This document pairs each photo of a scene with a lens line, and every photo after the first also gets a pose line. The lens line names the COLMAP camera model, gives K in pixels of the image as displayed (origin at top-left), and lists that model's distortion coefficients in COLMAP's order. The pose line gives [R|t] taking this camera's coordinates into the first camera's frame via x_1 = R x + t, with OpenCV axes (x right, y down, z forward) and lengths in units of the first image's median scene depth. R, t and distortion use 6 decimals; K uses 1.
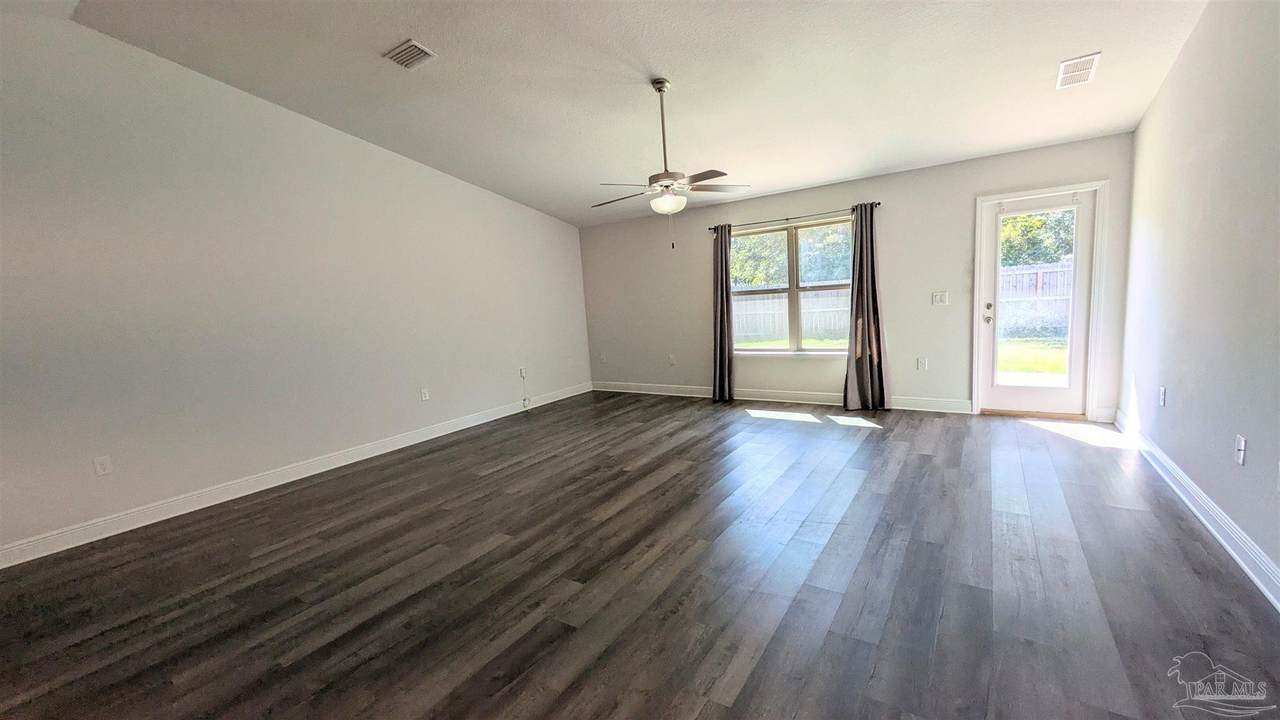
lens RADIAL K [[501.8, 0, 642.0], [0, 501.8, 361.9], [0, 0, 1]] dist [-0.001846, -0.001147]
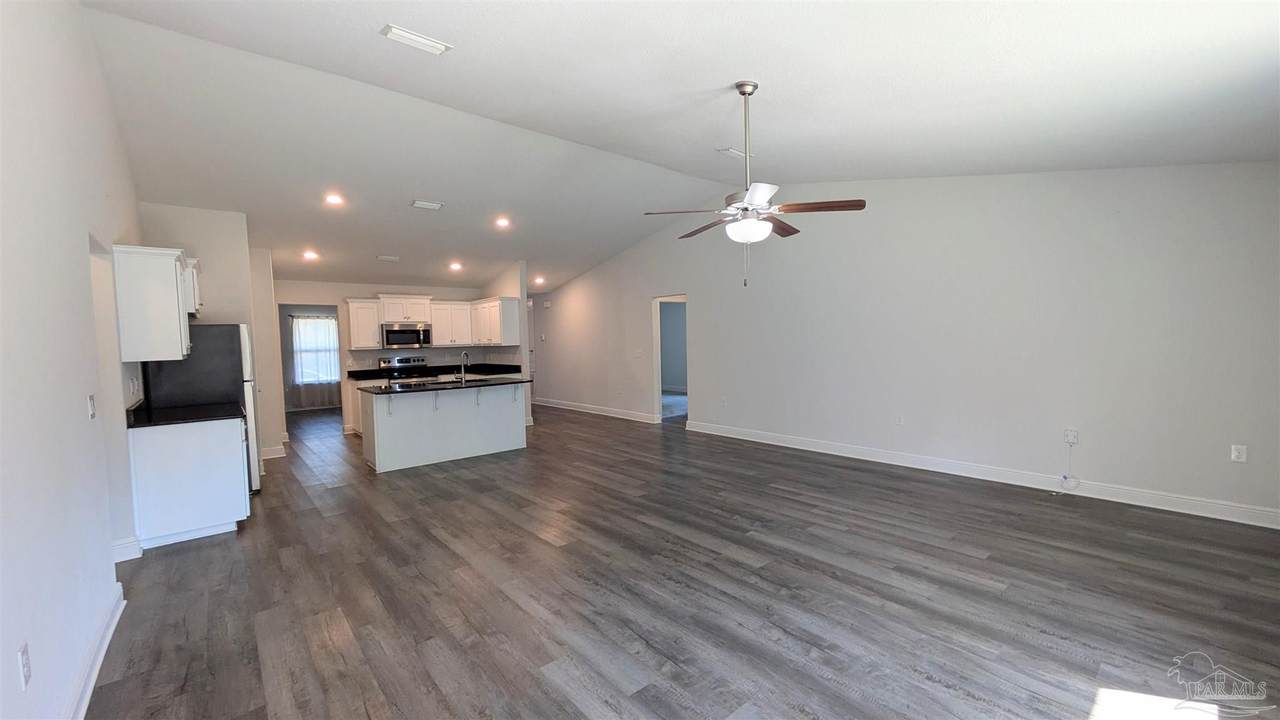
lens RADIAL K [[501.8, 0, 639.5], [0, 501.8, 360.4], [0, 0, 1]] dist [-0.001846, -0.001147]
pose [[-0.260036, 0.121478, -0.957927, 0.701216], [-0.083037, 0.985567, 0.147524, -0.168708], [0.962022, 0.117905, -0.246196, 0.833128]]
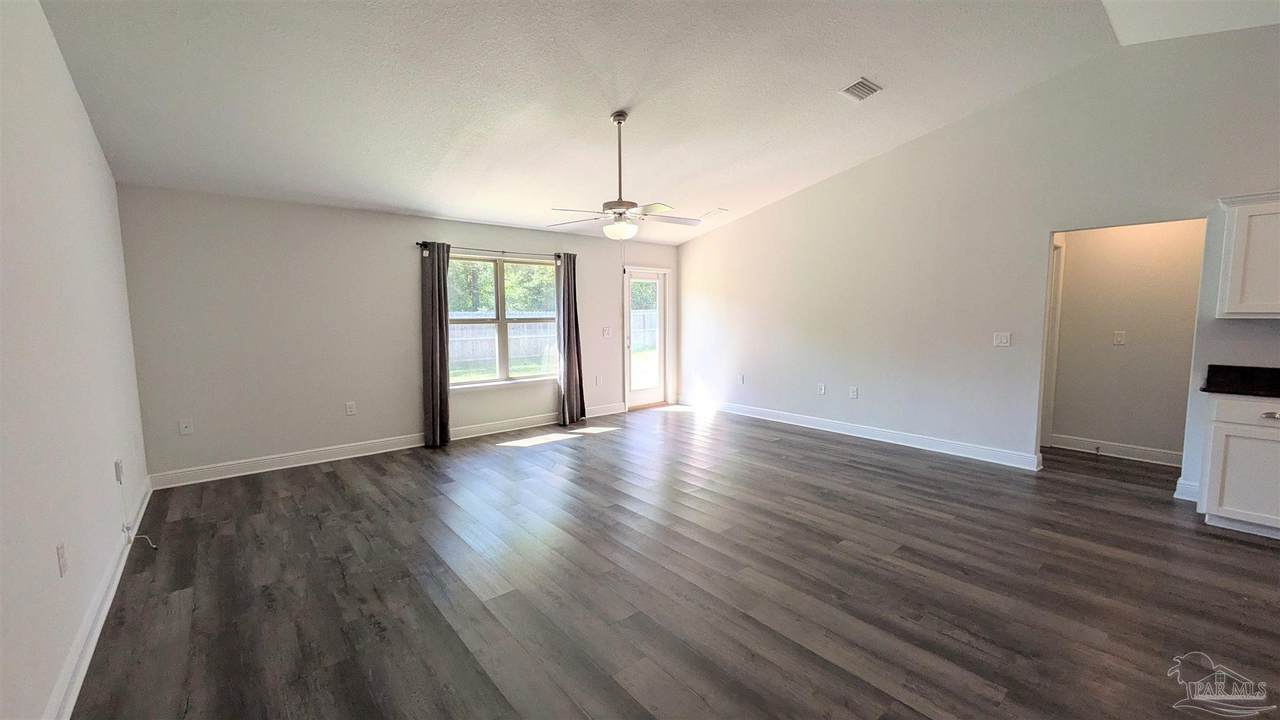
lens RADIAL K [[501.8, 0, 643.0], [0, 501.8, 359.5], [0, 0, 1]] dist [-0.001846, -0.001147]
pose [[0.270930, -0.019217, 0.962407, -0.744154], [0.114069, 0.993397, -0.012276, -0.023841], [-0.955817, 0.113107, 0.271333, 0.557517]]
